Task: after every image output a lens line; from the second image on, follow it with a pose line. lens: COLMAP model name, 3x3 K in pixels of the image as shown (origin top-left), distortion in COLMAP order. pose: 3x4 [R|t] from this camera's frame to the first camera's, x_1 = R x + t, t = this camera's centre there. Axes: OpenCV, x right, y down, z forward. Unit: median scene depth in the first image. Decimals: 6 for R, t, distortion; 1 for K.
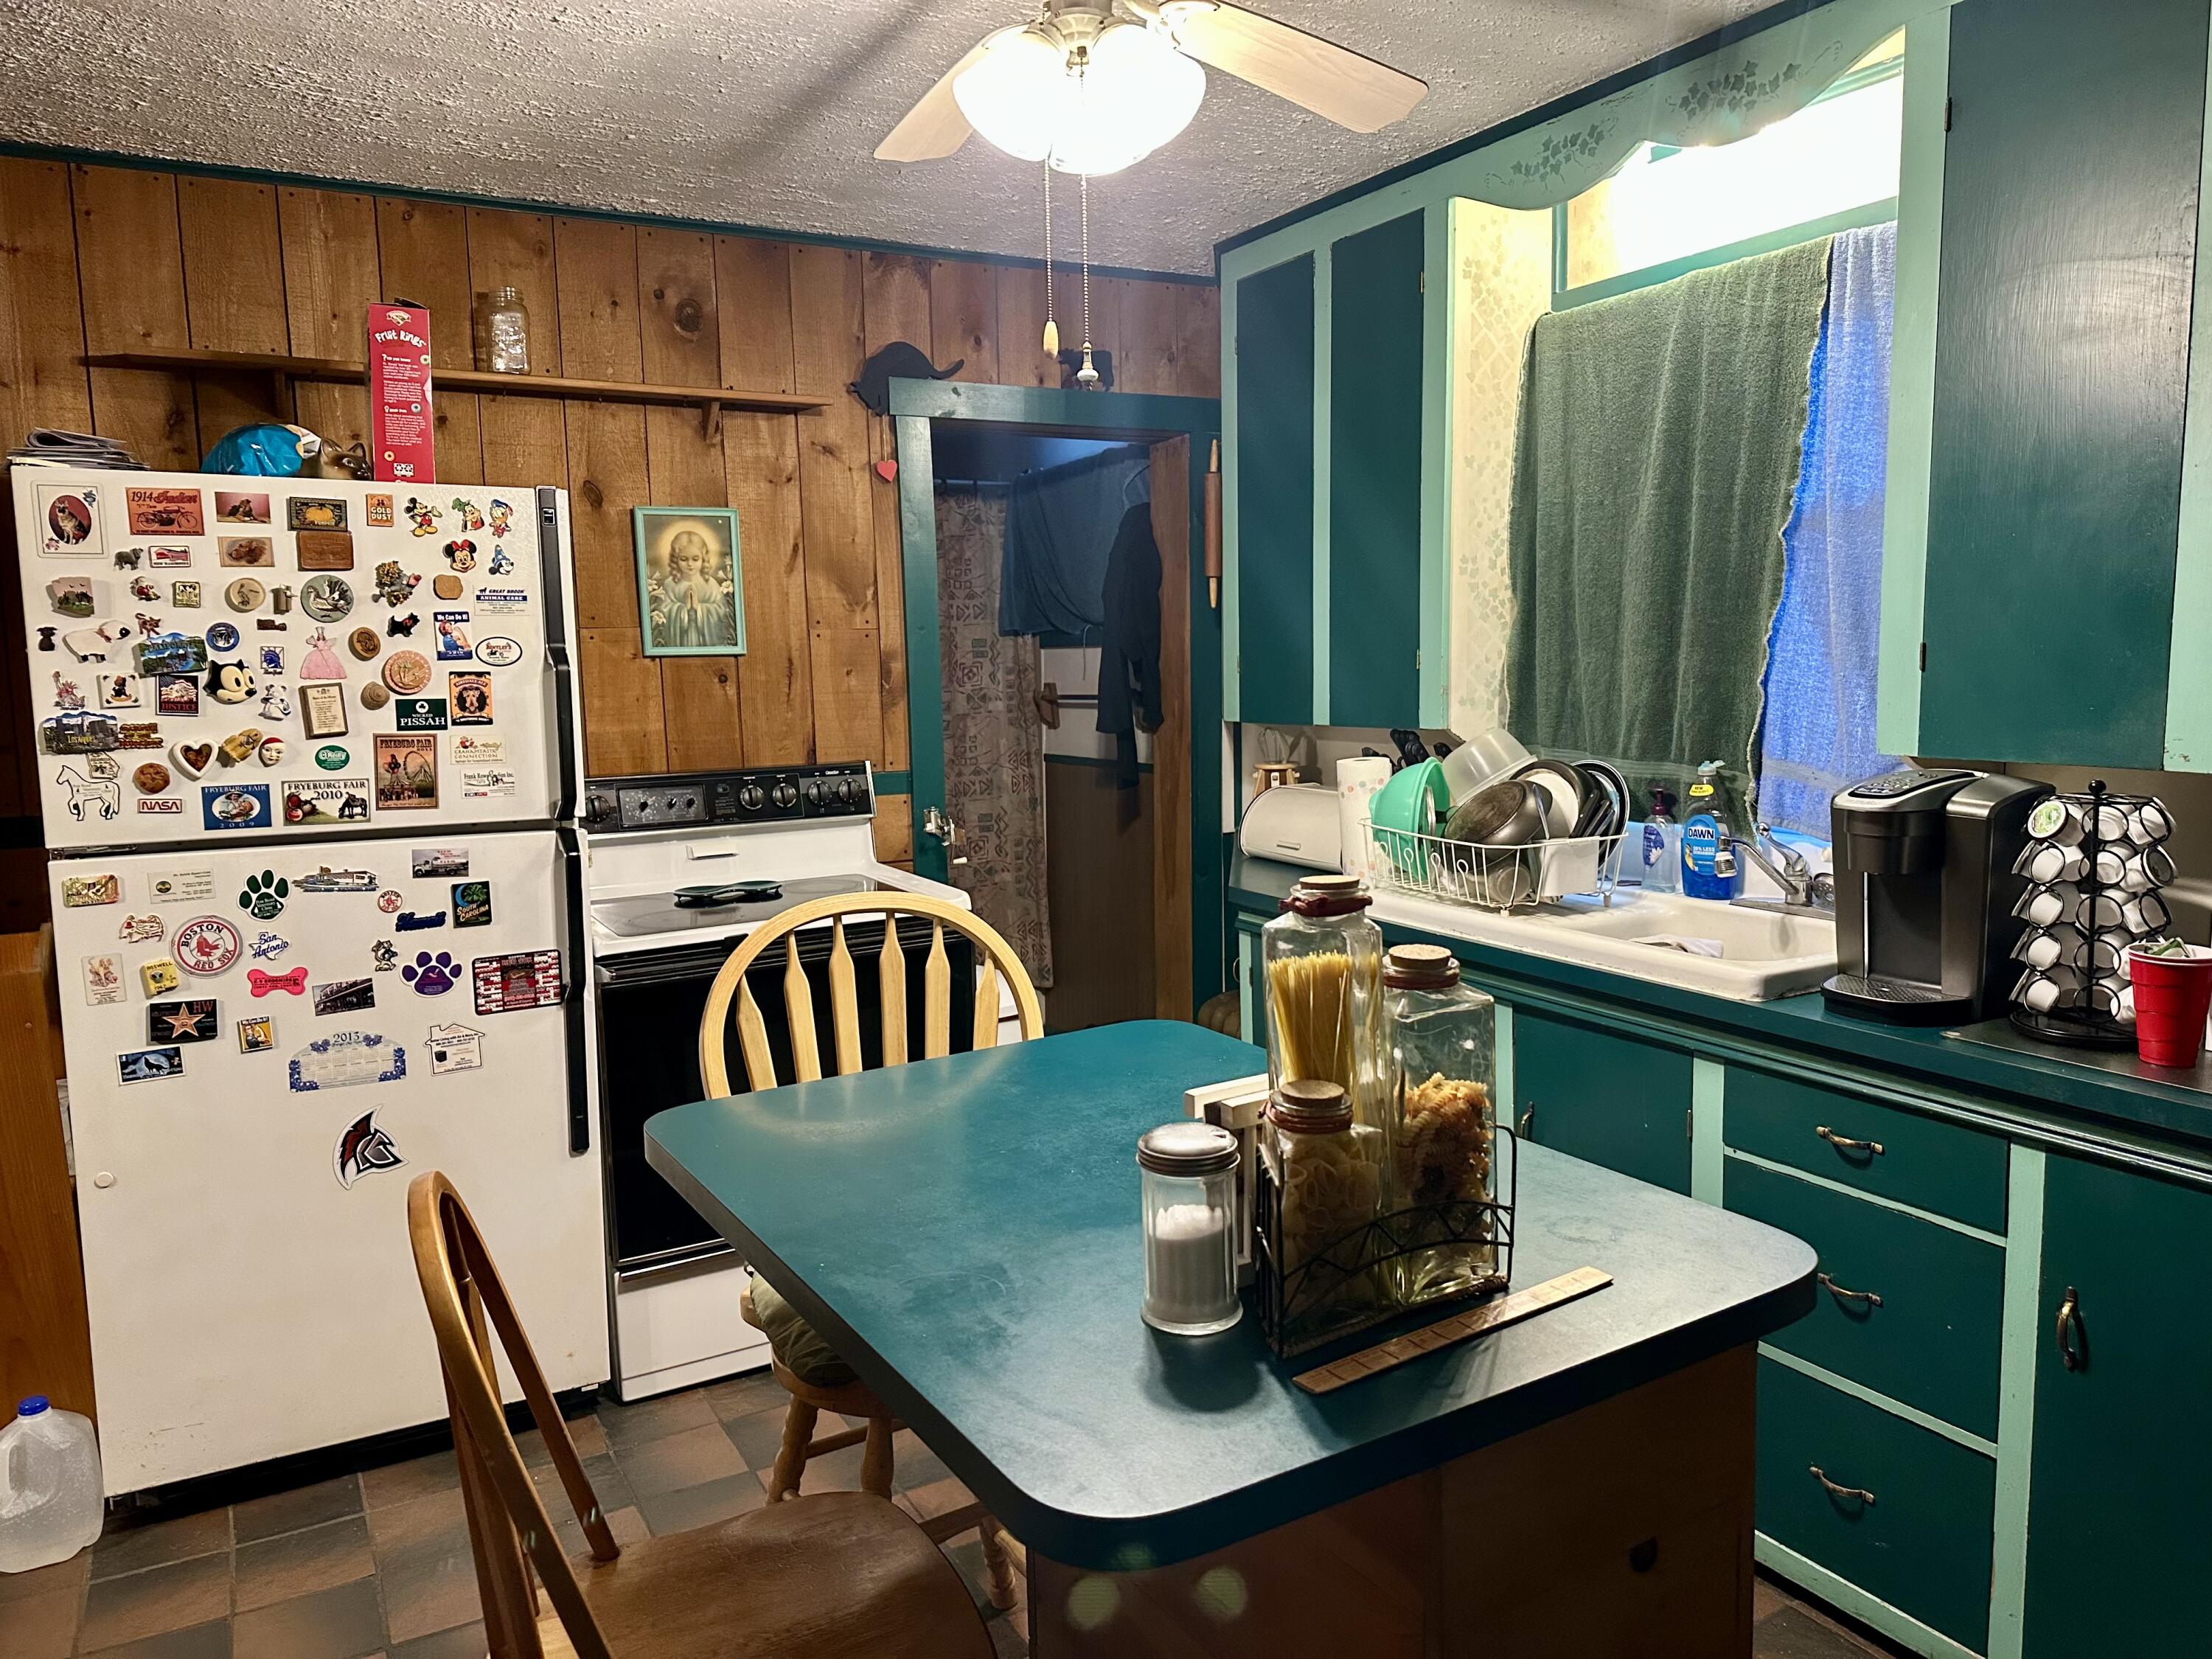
lens RADIAL K [[1551.7, 0, 1113.1], [0, 1551.7, 828.6], [0, 0, 1]] dist [0.045165, 0.000102]
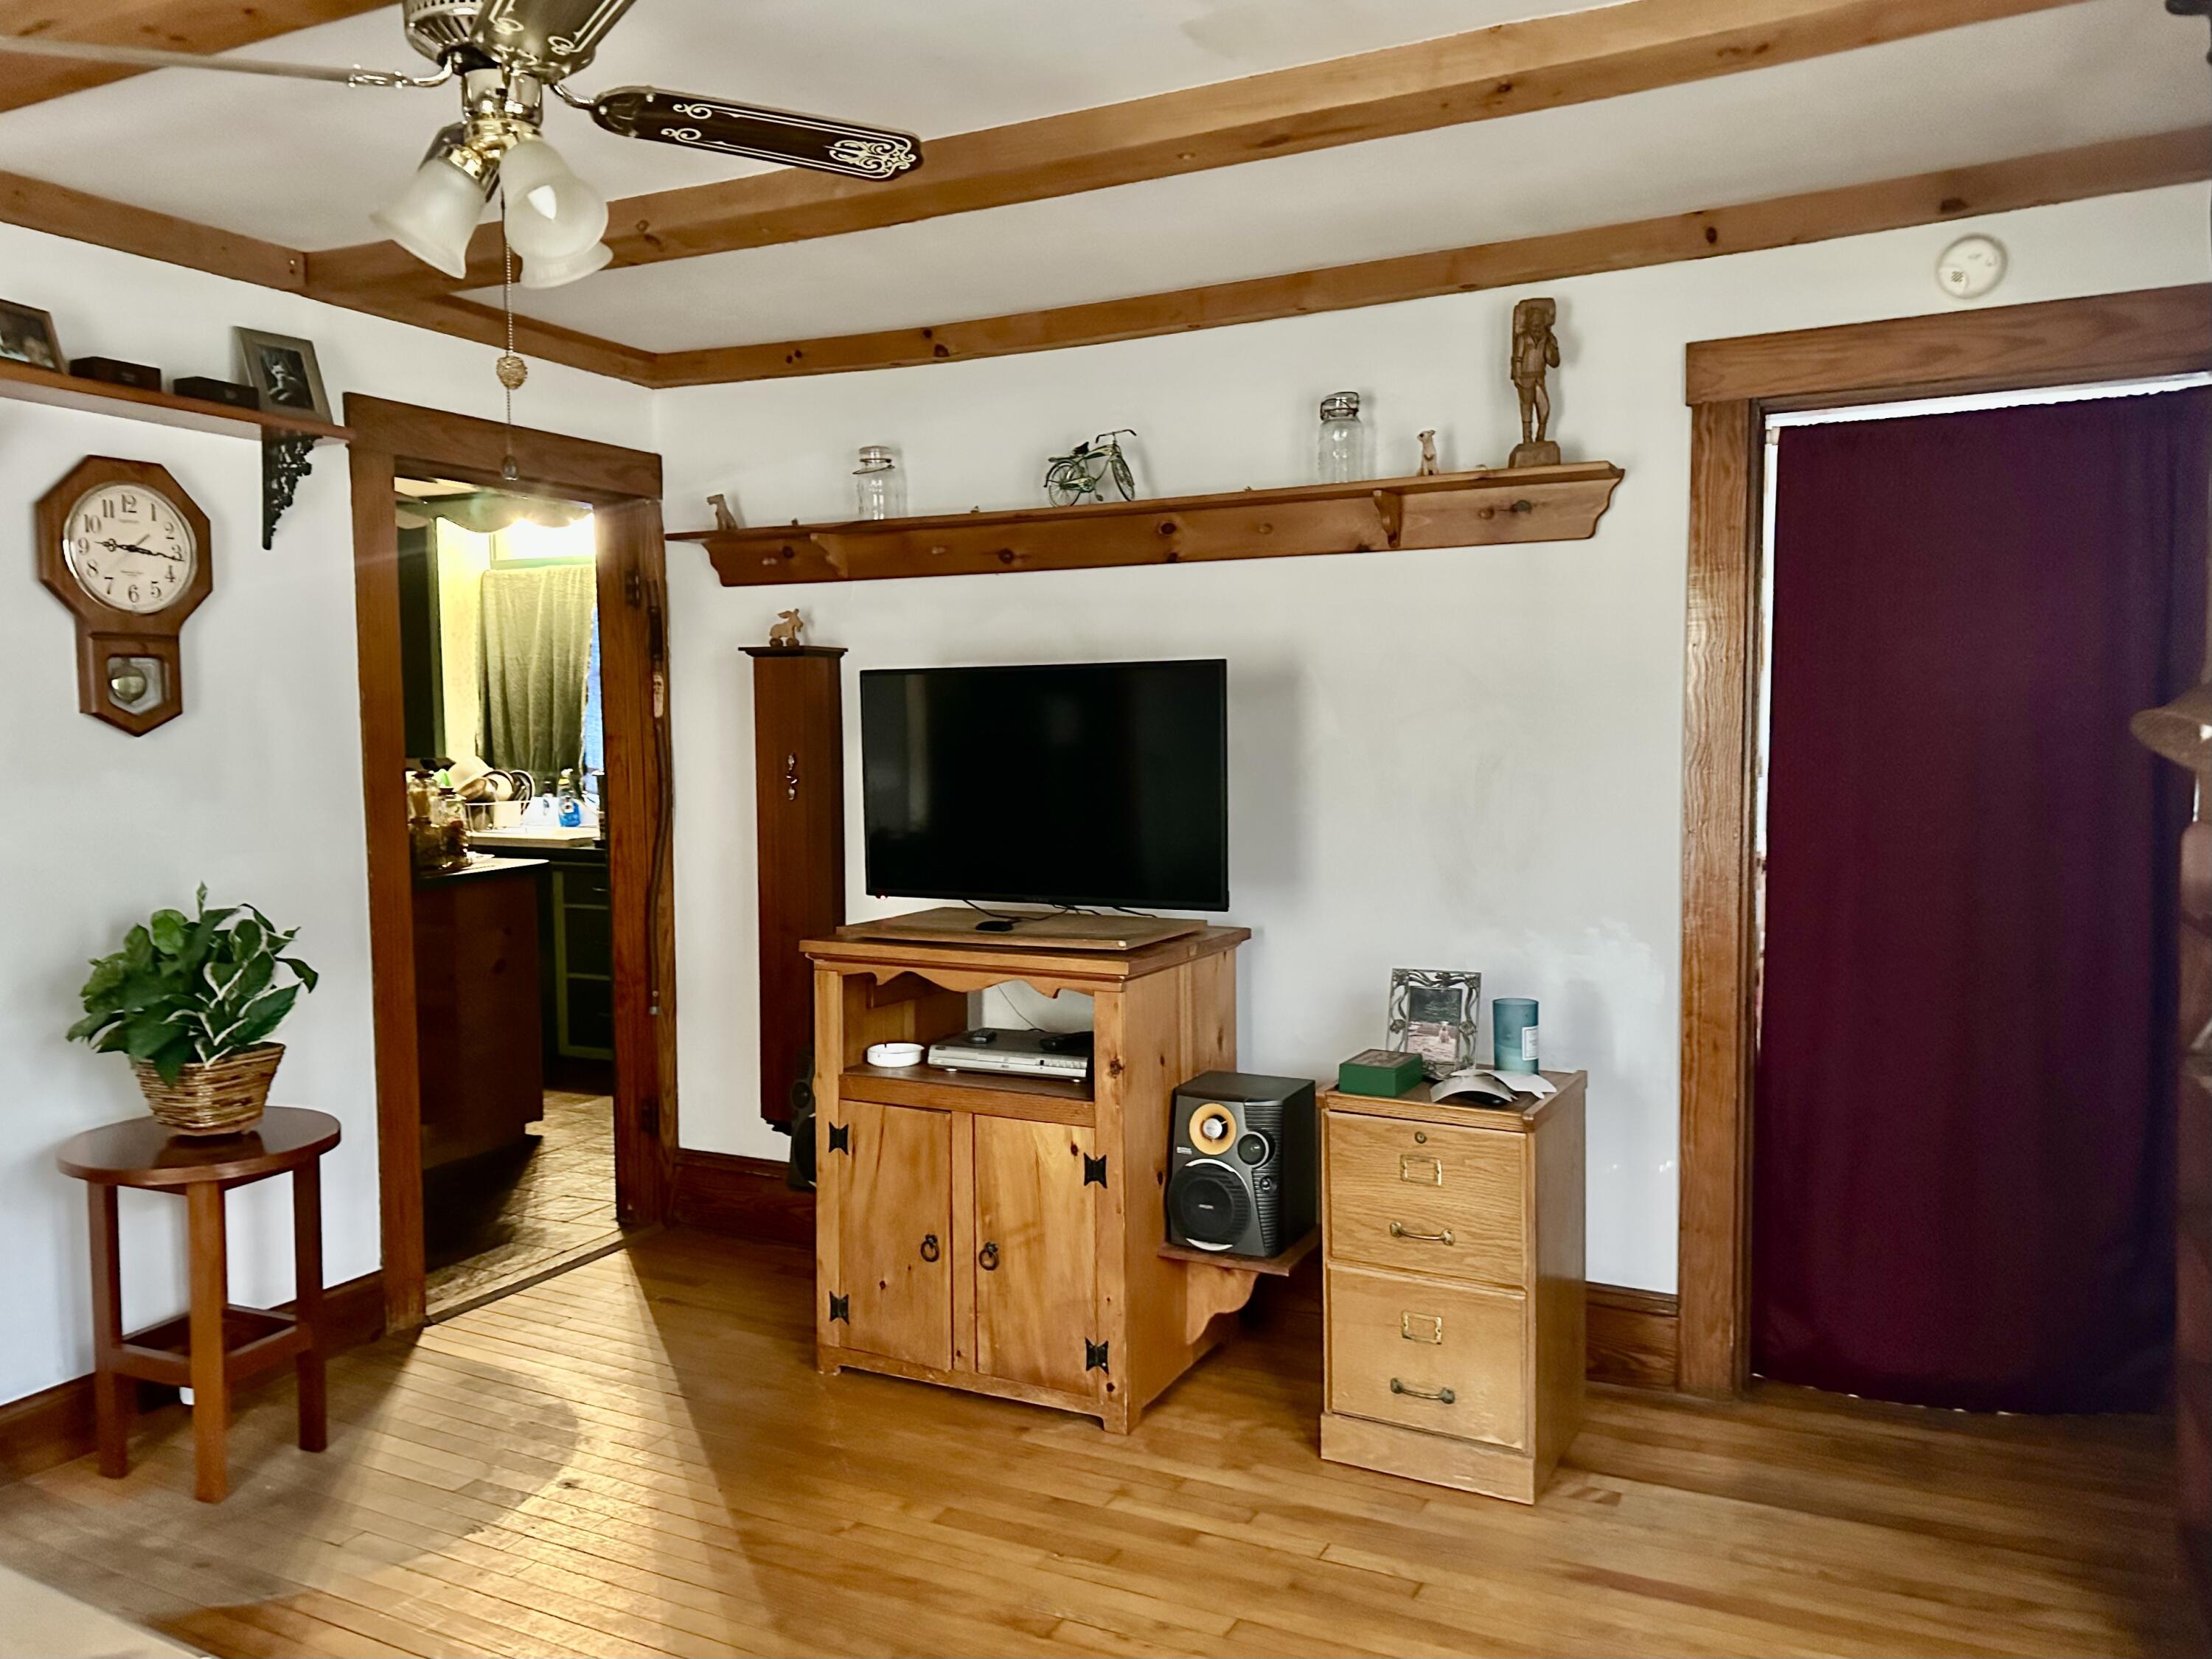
lens RADIAL K [[1551.7, 0, 1111.9], [0, 1551.7, 823.6], [0, 0, 1]] dist [0.045165, 0.000102]
pose [[0.821242, -0.030533, 0.569762, -0.288023], [0.060367, 0.997612, -0.033550, 0.164329], [-0.567378, 0.061948, 0.821124, -1.385942]]
